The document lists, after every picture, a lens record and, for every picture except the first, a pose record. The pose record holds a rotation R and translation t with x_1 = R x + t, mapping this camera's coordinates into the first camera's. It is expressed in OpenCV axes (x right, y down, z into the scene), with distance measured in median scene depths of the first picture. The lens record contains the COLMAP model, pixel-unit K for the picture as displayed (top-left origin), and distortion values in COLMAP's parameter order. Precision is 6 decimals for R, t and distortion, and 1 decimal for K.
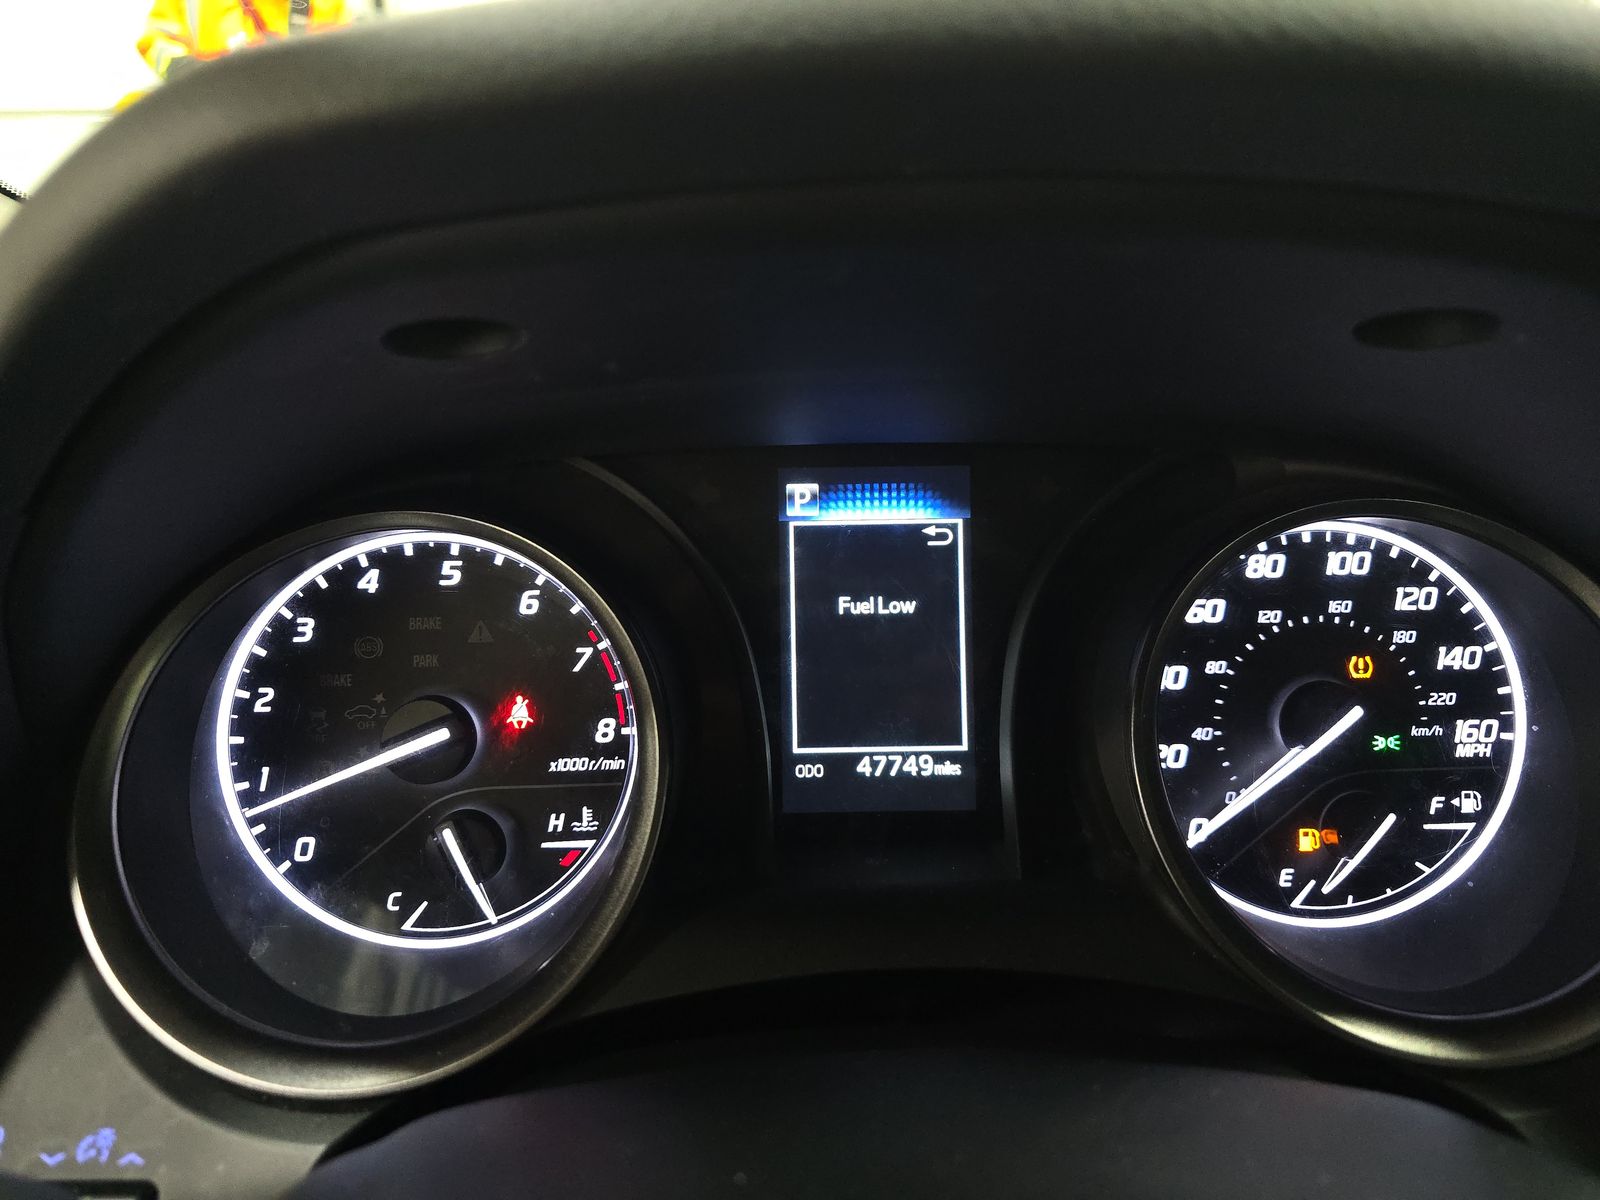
lens RADIAL K [[1042.2, 0, 790.6], [0, 1042.2, 594.0], [0, 0, 1]] dist [0.040809, -0.043503]
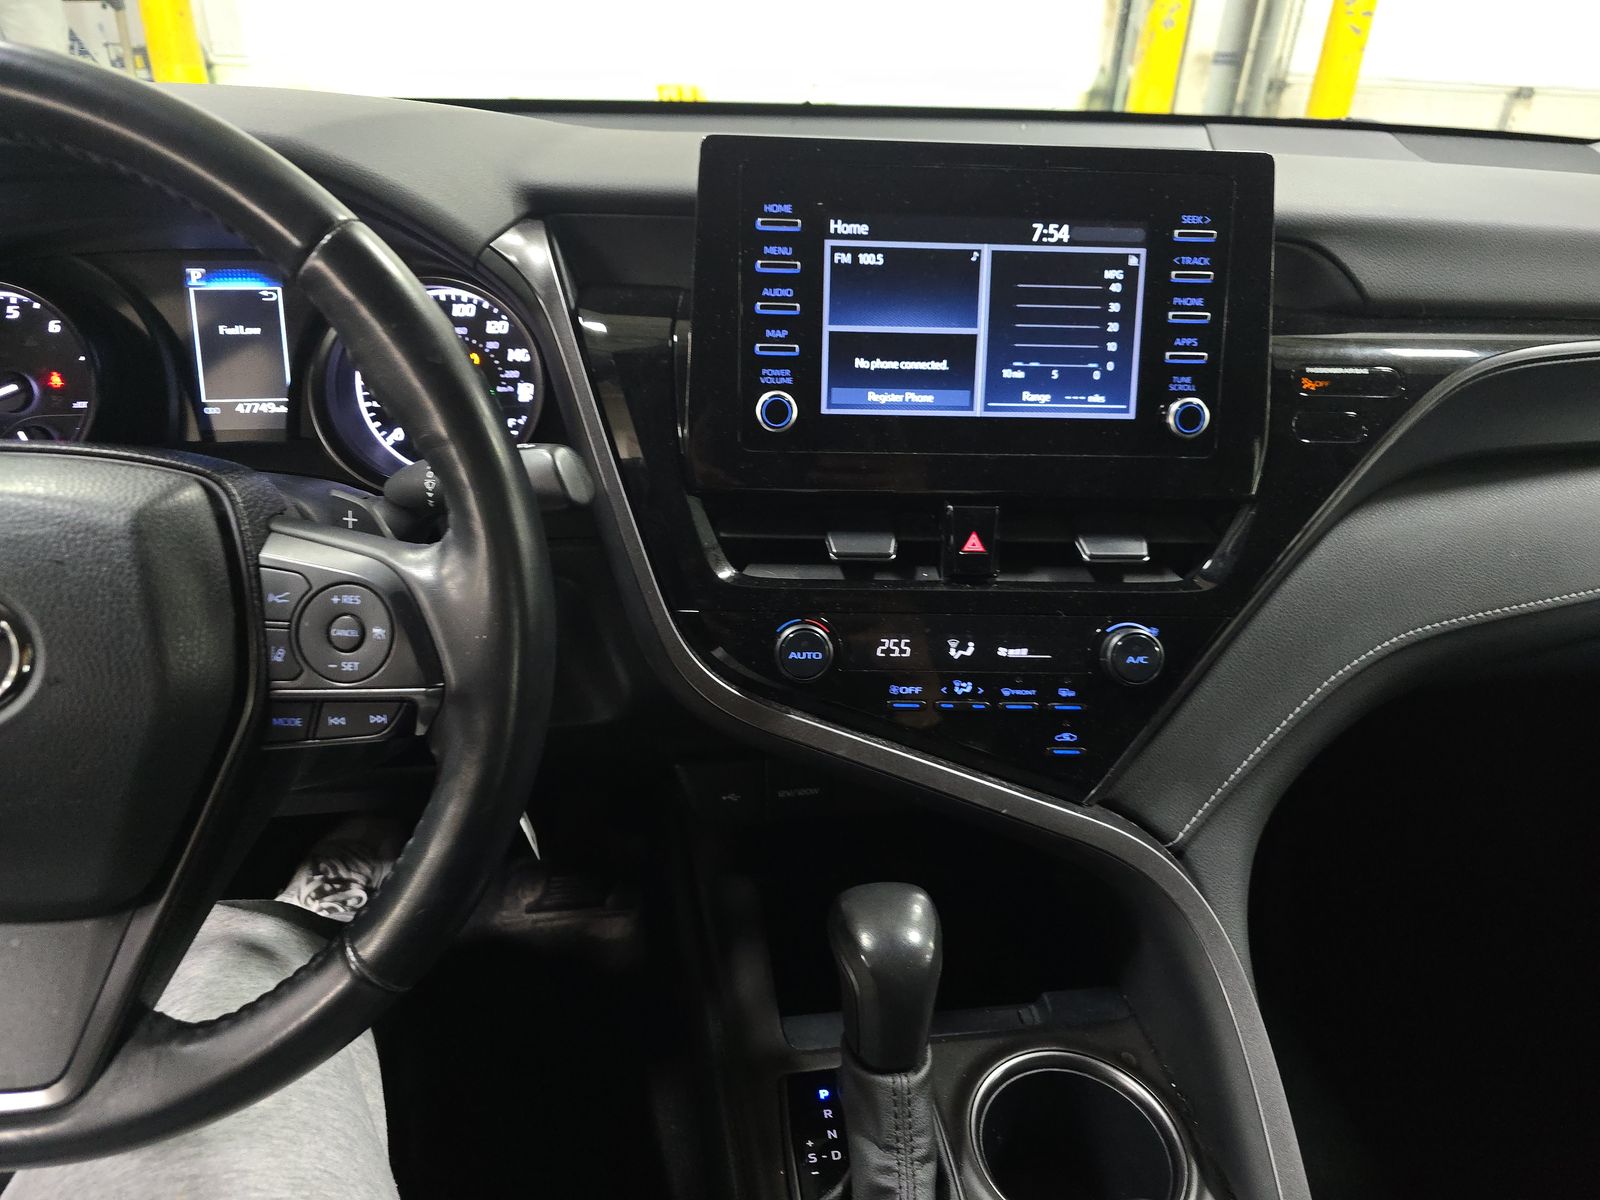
lens RADIAL K [[1042.2, 0, 815.8], [0, 1042.2, 577.0], [0, 0, 1]] dist [0.040809, -0.043503]
pose [[0.994799, -0.022495, 0.099340, 1.024742], [0.006829, 0.987842, 0.155312, 0.183120], [-0.101626, -0.153826, 0.982858, -1.273657]]
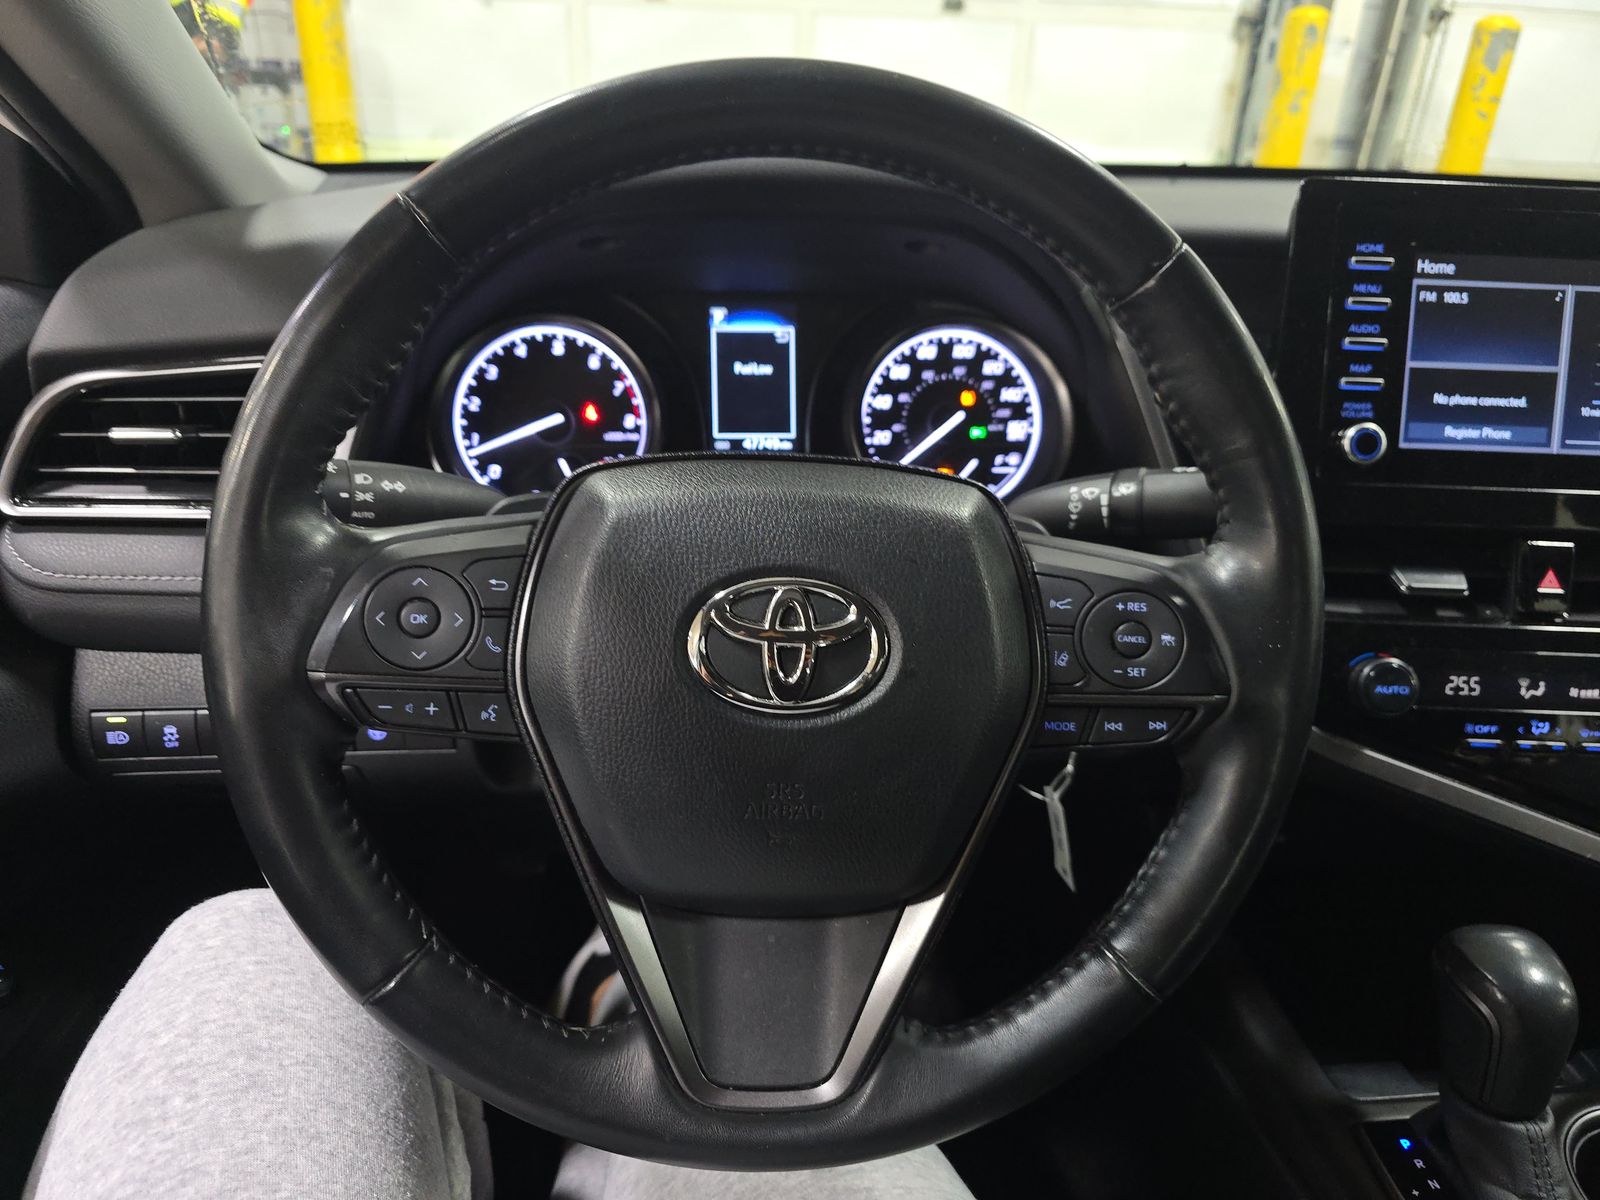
lens RADIAL K [[1042.2, 0, 791.2], [0, 1042.2, 581.4], [0, 0, 1]] dist [0.040809, -0.043503]
pose [[0.998547, 0.004860, 0.053661, 0.047626], [-0.009618, 0.996007, 0.088757, 0.264603], [-0.053016, -0.089145, 0.994607, -1.237027]]
